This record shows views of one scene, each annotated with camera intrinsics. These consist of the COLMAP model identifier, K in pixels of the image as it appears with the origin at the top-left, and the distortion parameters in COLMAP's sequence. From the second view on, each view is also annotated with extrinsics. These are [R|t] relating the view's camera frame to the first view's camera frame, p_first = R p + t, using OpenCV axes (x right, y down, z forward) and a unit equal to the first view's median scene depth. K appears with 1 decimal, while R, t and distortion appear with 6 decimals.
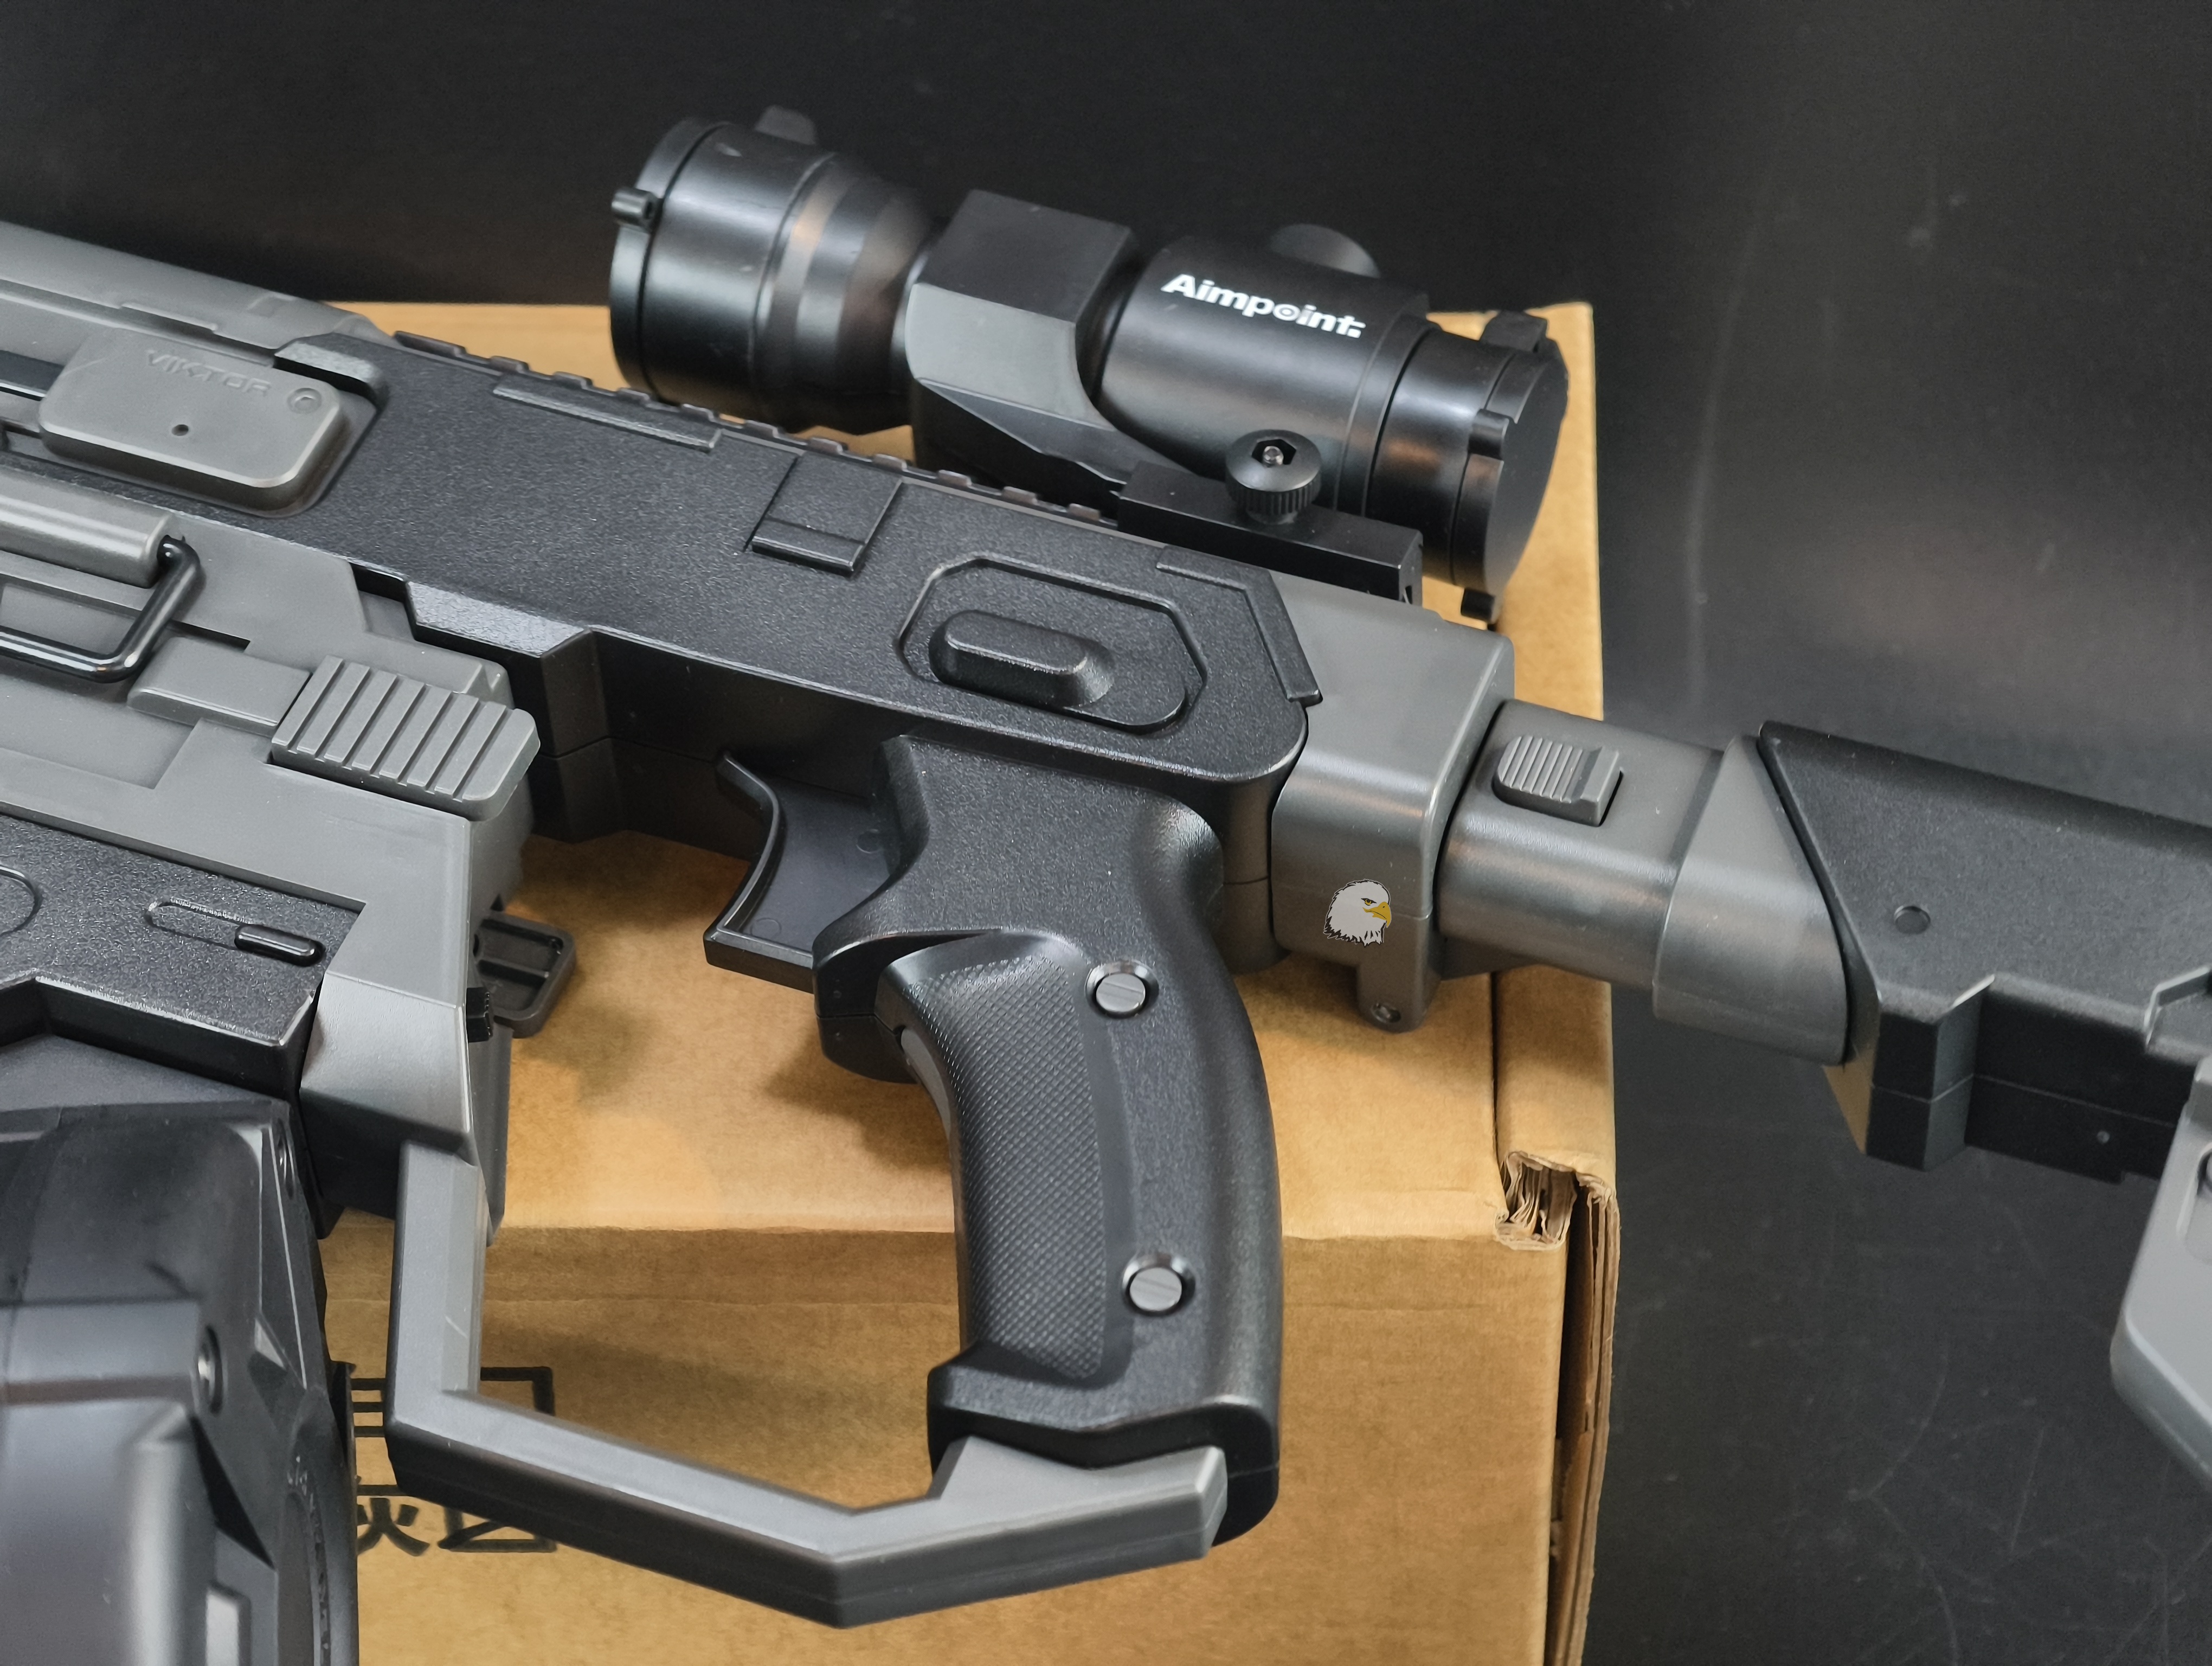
lens RADIAL K [[5359.5, 0, 1101.3], [0, 5359.5, 830.0], [0, 0, 1]] dist [0.322506, 0.000000]
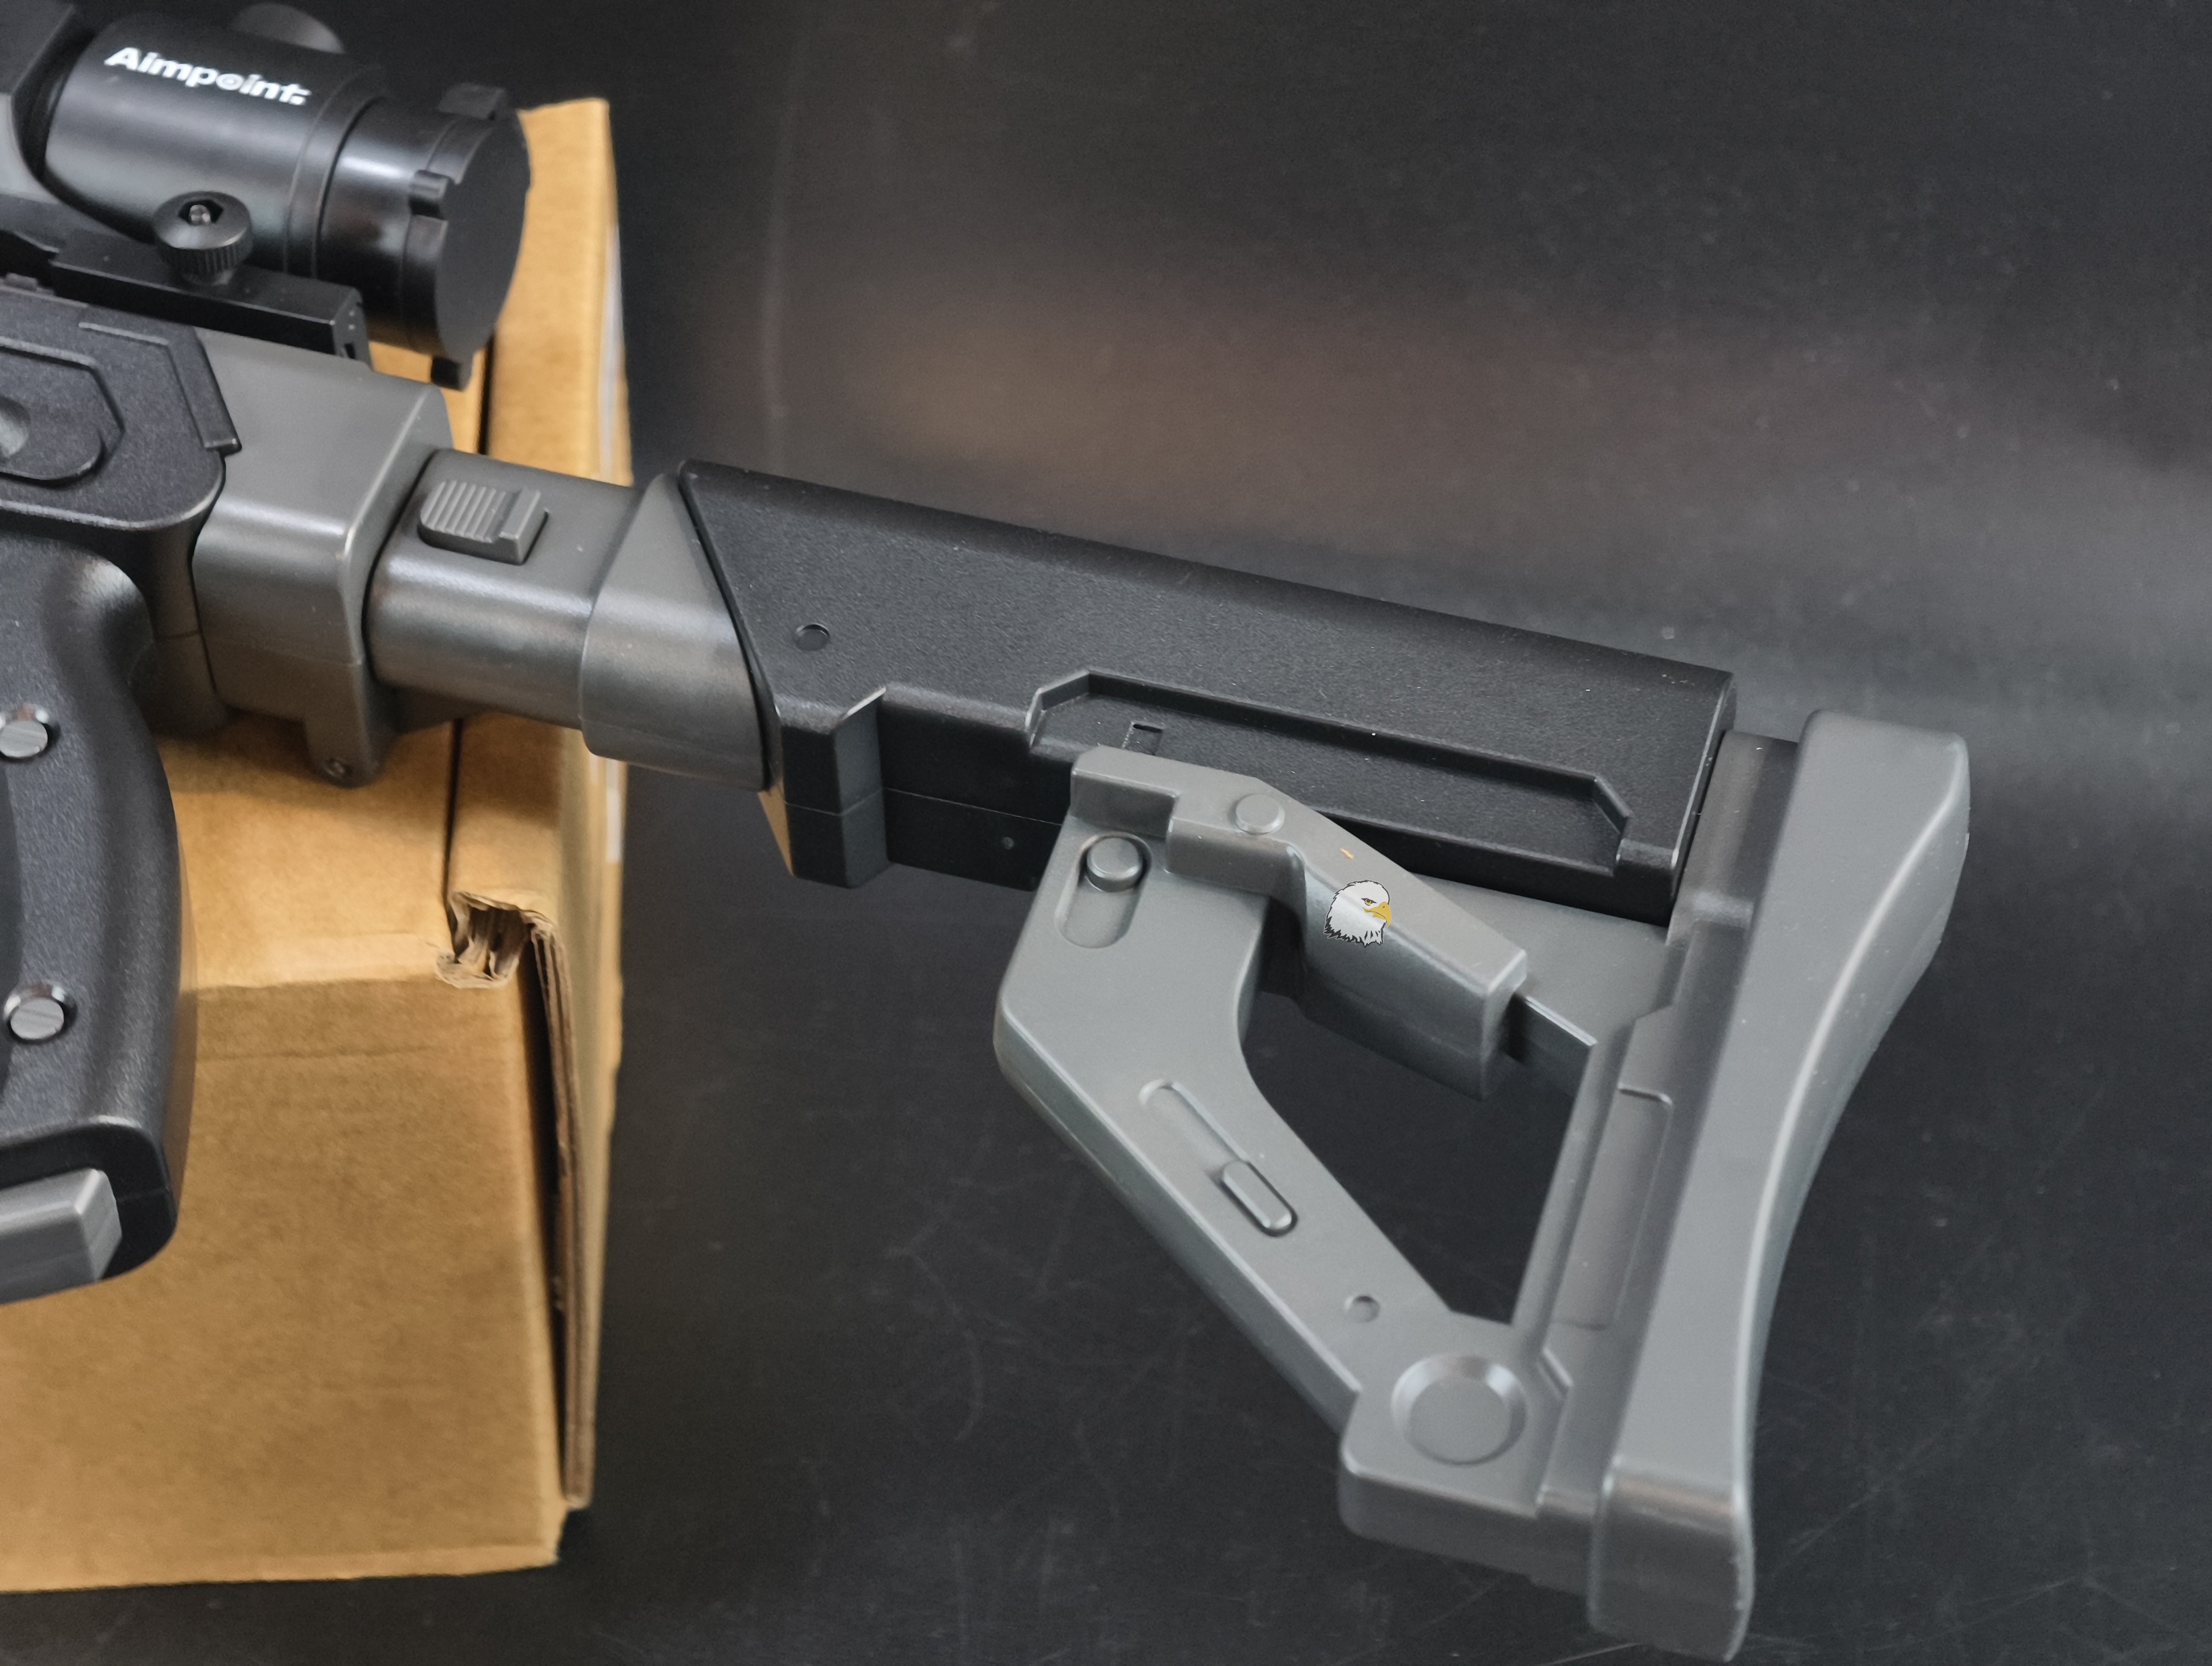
lens RADIAL K [[5359.5, 0, 1107.6], [0, 5359.5, 822.5], [0, 0, 1]] dist [0.322506, 0.000000]
pose [[0.996338, -0.039016, 0.076078, 0.122206], [0.039819, 0.999166, -0.009059, 0.060714], [-0.075662, 0.012055, 0.997061, -0.019974]]
